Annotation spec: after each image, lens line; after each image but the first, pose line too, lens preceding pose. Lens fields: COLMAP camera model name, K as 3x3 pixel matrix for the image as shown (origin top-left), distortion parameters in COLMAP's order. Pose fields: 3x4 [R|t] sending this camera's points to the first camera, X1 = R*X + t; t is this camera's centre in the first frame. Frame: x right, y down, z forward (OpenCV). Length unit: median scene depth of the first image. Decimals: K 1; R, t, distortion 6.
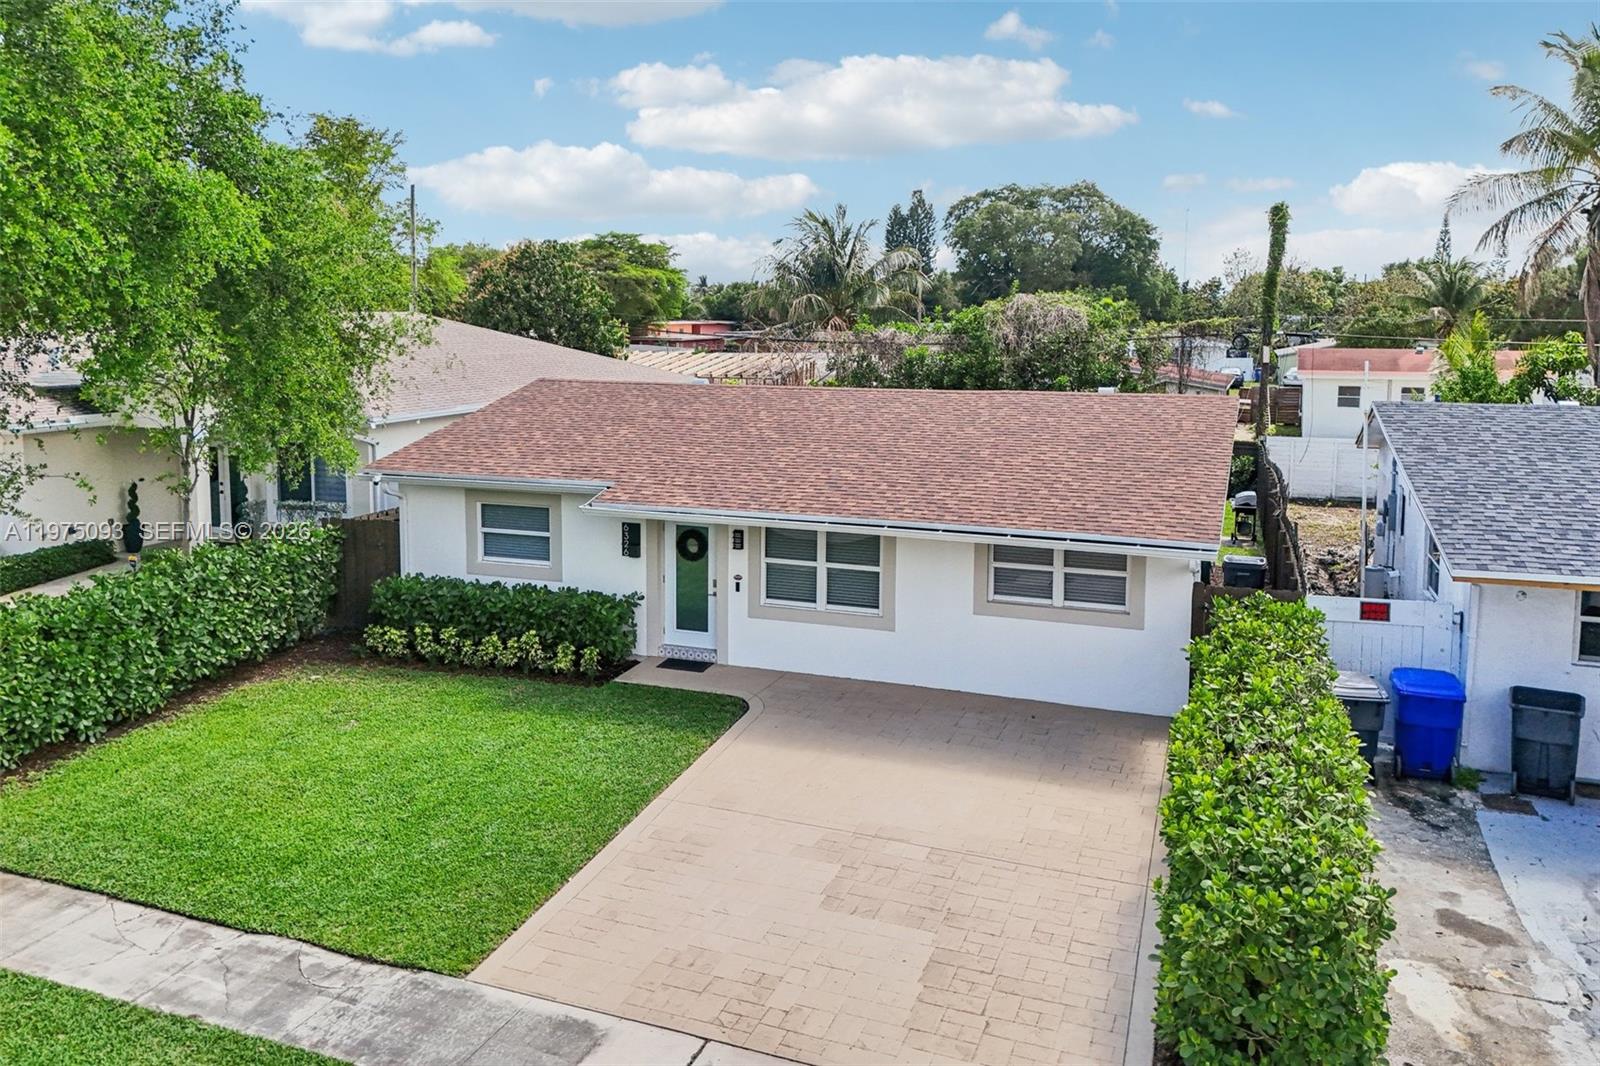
lens RADIAL K [[1198.0, 0, 808.2], [0, 1198.0, 527.0], [0, 0, 1]] dist [0.067210, -0.058311]
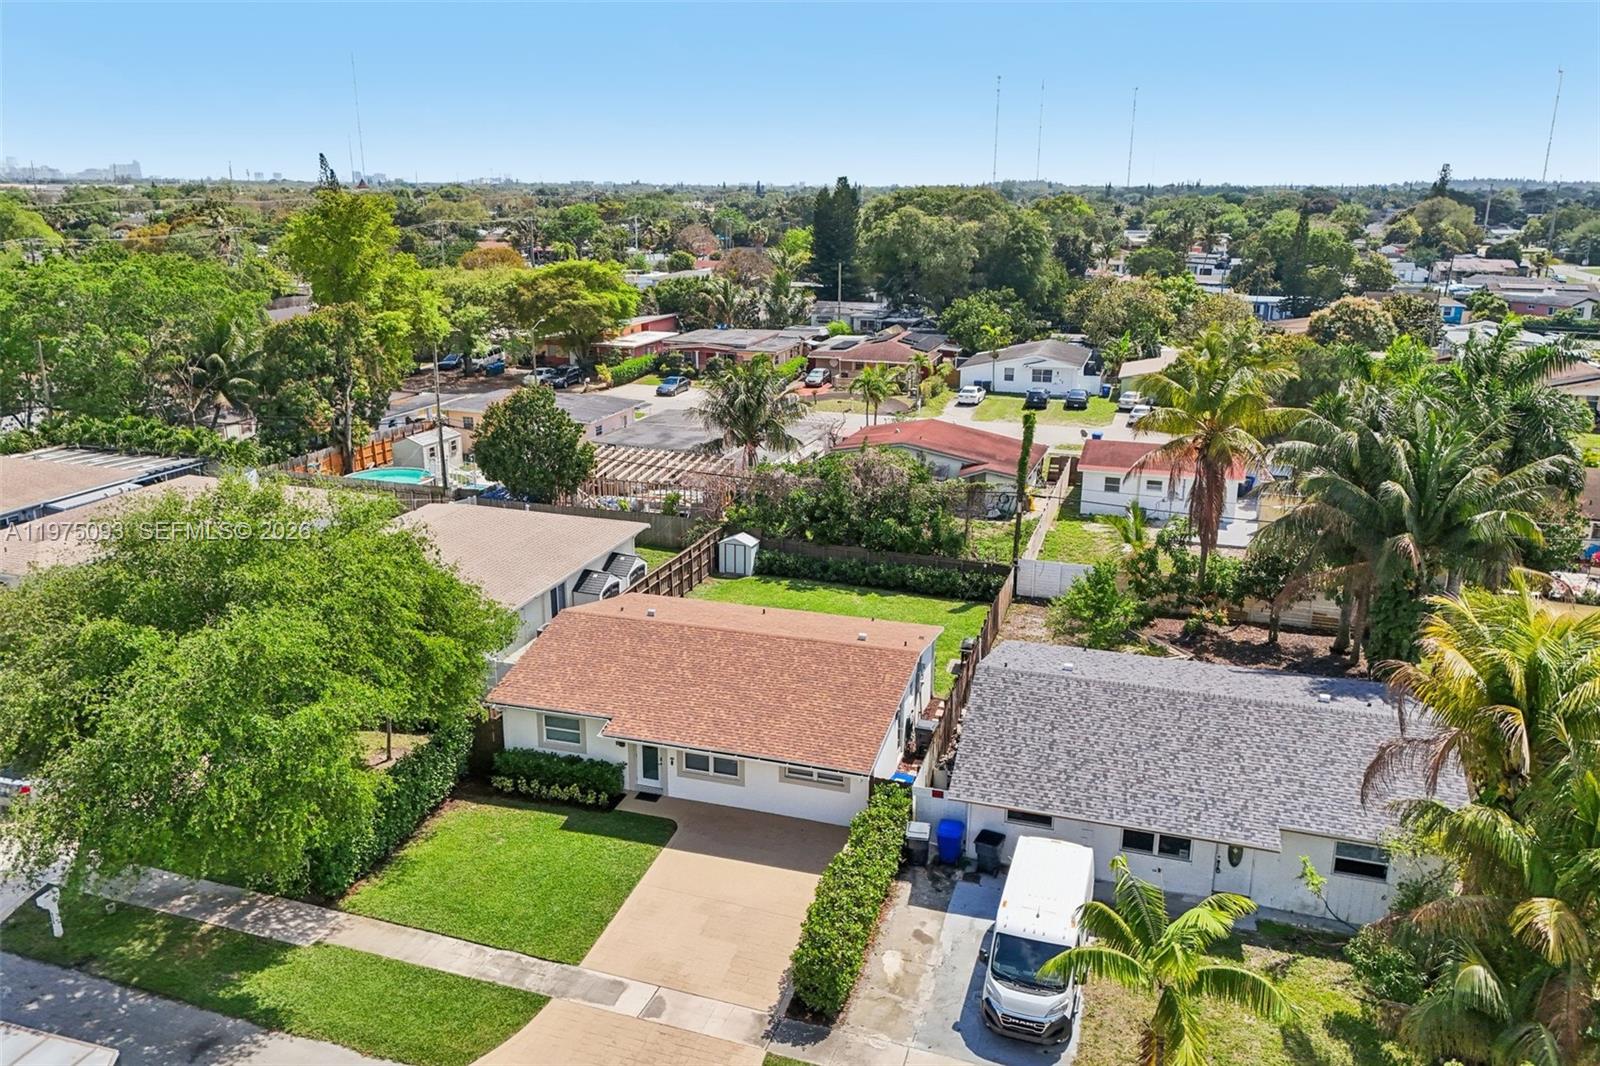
lens RADIAL K [[1198.0, 0, 804.9], [0, 1198.0, 534.4], [0, 0, 1]] dist [0.067210, -0.058311]
pose [[0.999307, -0.011196, 0.035511, 0.110623], [0.007214, 0.993869, 0.110330, -0.612717], [-0.036529, -0.109997, 0.993260, -1.132438]]
